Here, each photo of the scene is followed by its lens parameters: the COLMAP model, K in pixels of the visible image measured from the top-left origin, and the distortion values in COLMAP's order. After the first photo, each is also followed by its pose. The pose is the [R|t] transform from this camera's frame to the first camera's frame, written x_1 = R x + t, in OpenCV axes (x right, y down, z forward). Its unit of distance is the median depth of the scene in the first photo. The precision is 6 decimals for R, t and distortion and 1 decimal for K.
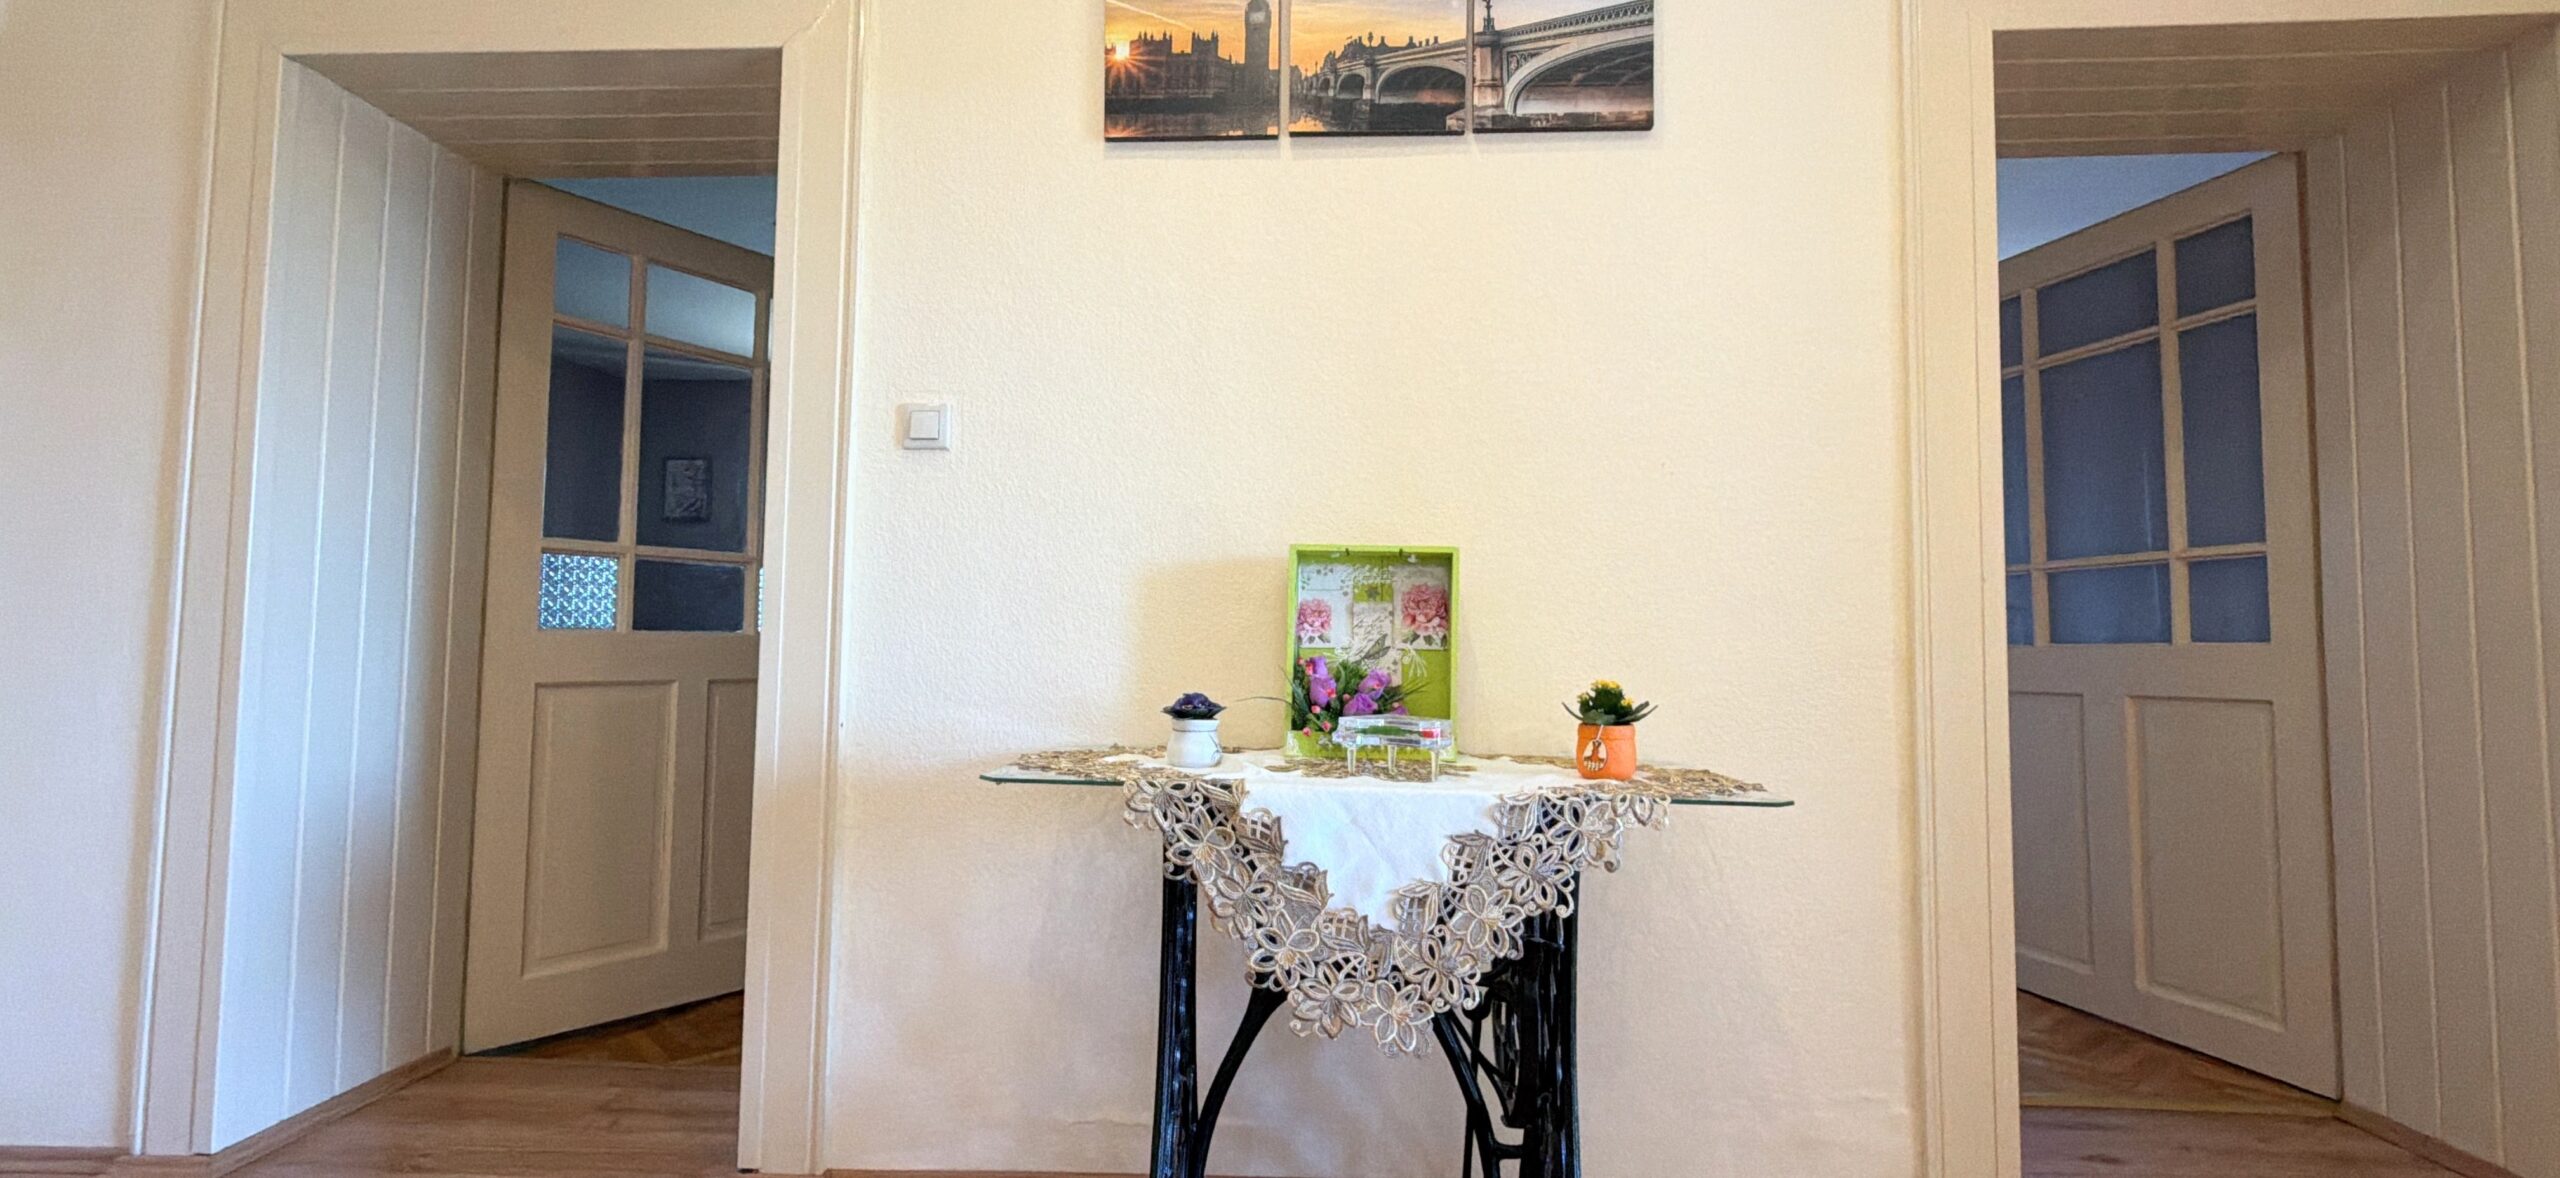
lens RADIAL K [[1158.1, 0, 1278.2], [0, 1158.1, 585.7], [0, 0, 1]] dist [0.004247, -0.002100]
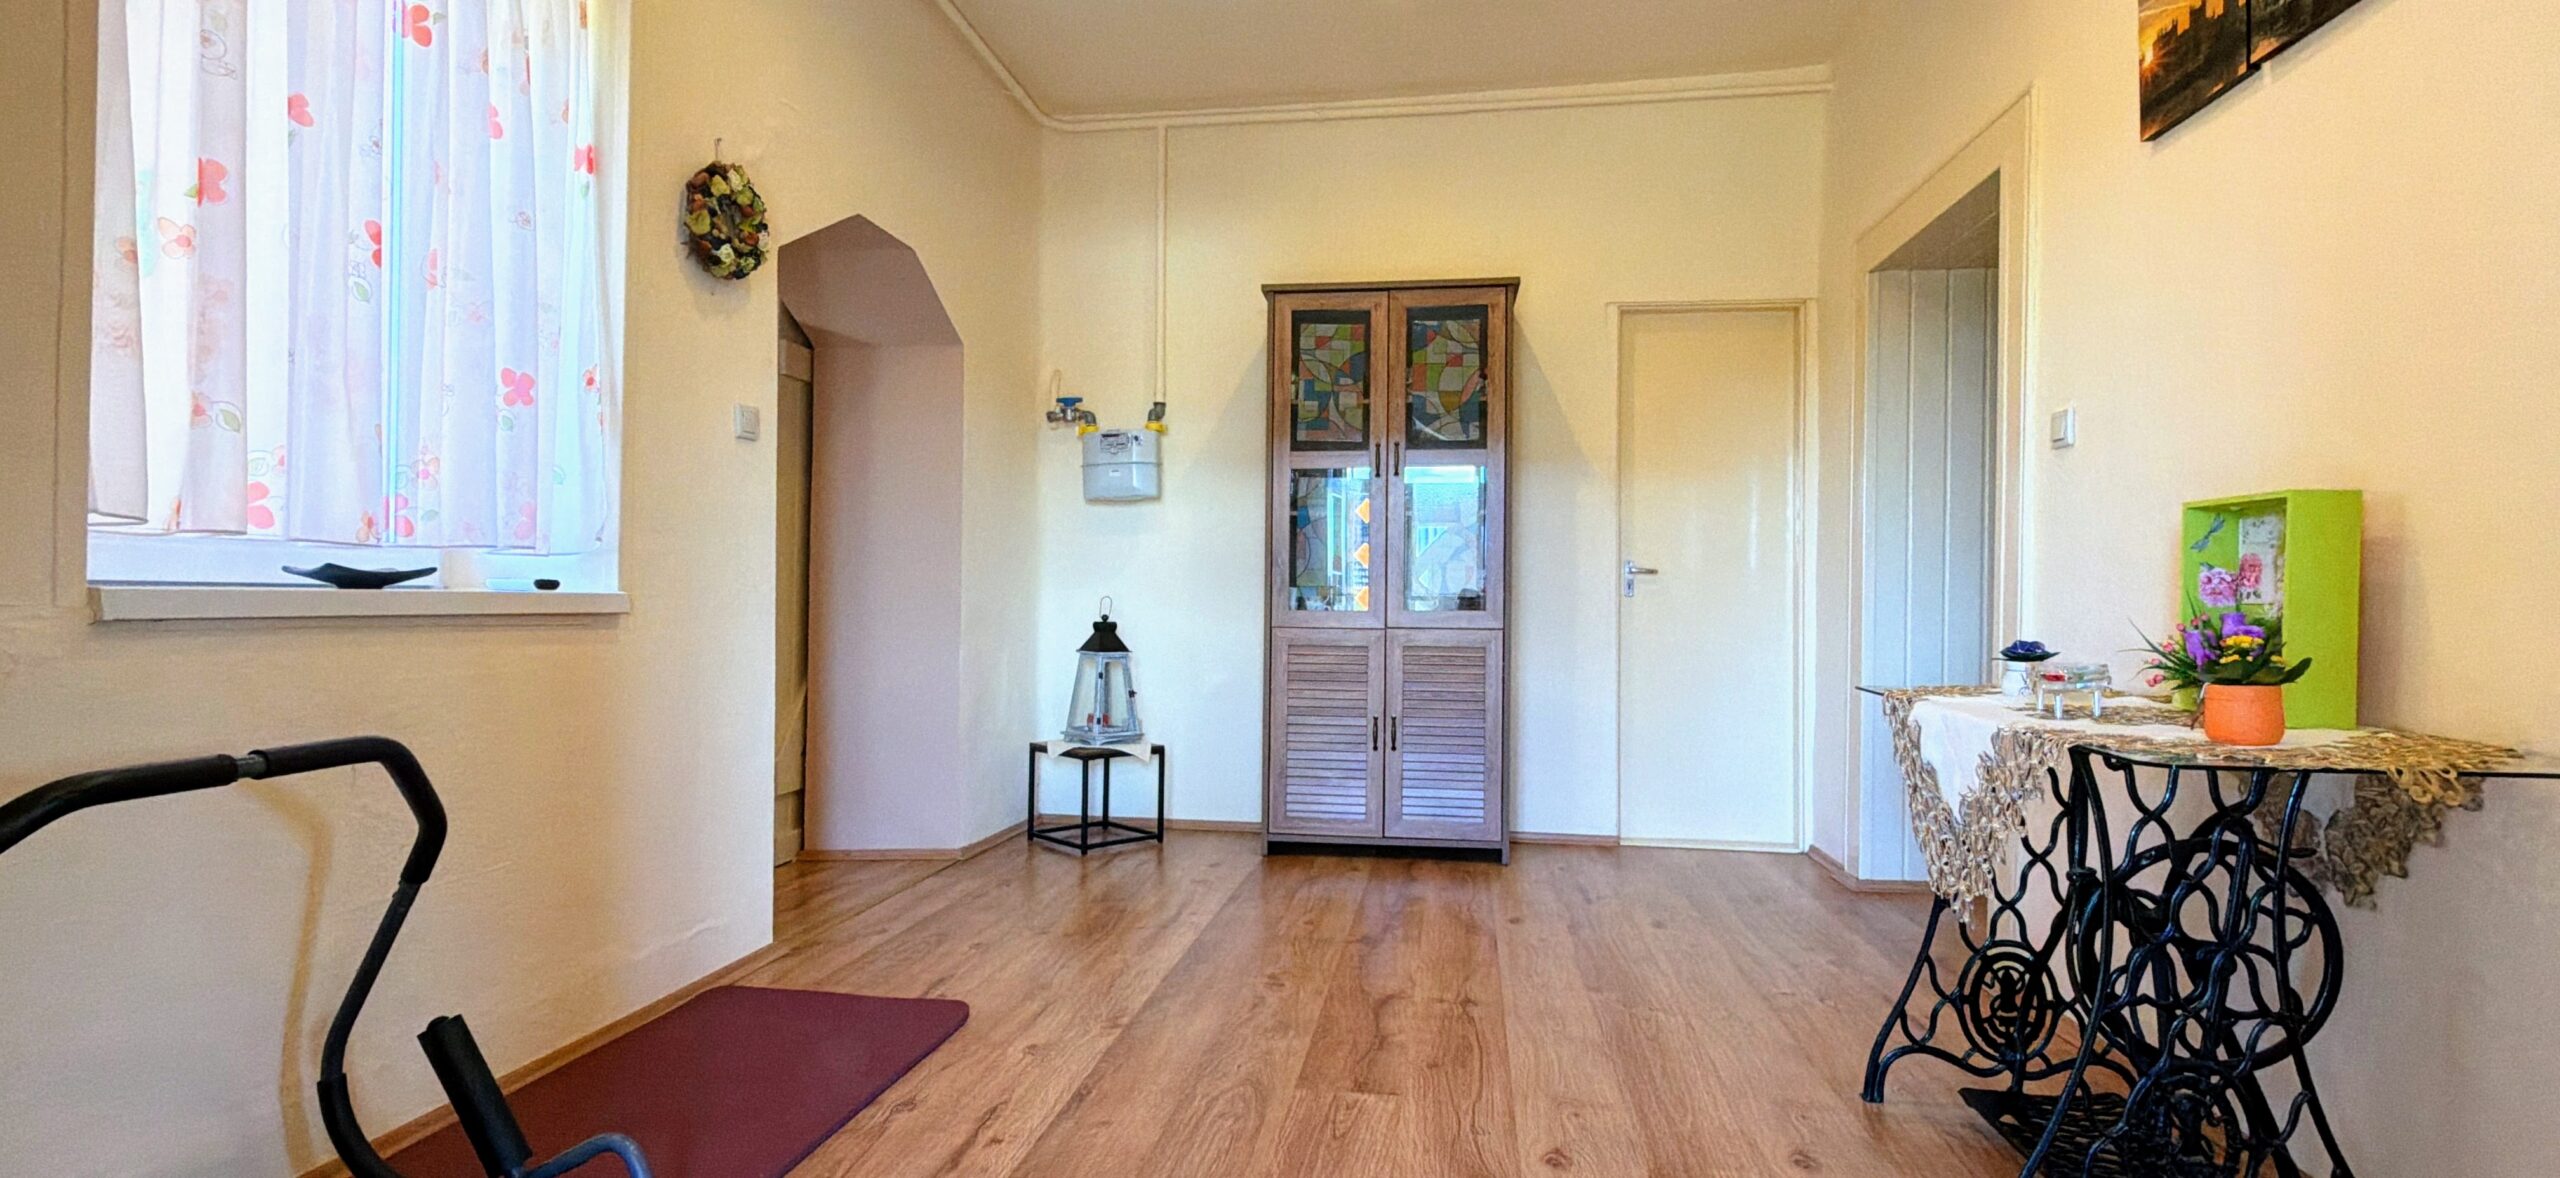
lens RADIAL K [[1158.1, 0, 1285.1], [0, 1158.1, 599.0], [0, 0, 1]] dist [0.004247, -0.002100]
pose [[-0.078966, -0.011449, -0.996812, 1.009883], [0.037133, 0.999206, -0.014418, 0.032170], [0.996185, -0.038153, -0.078478, 0.262914]]
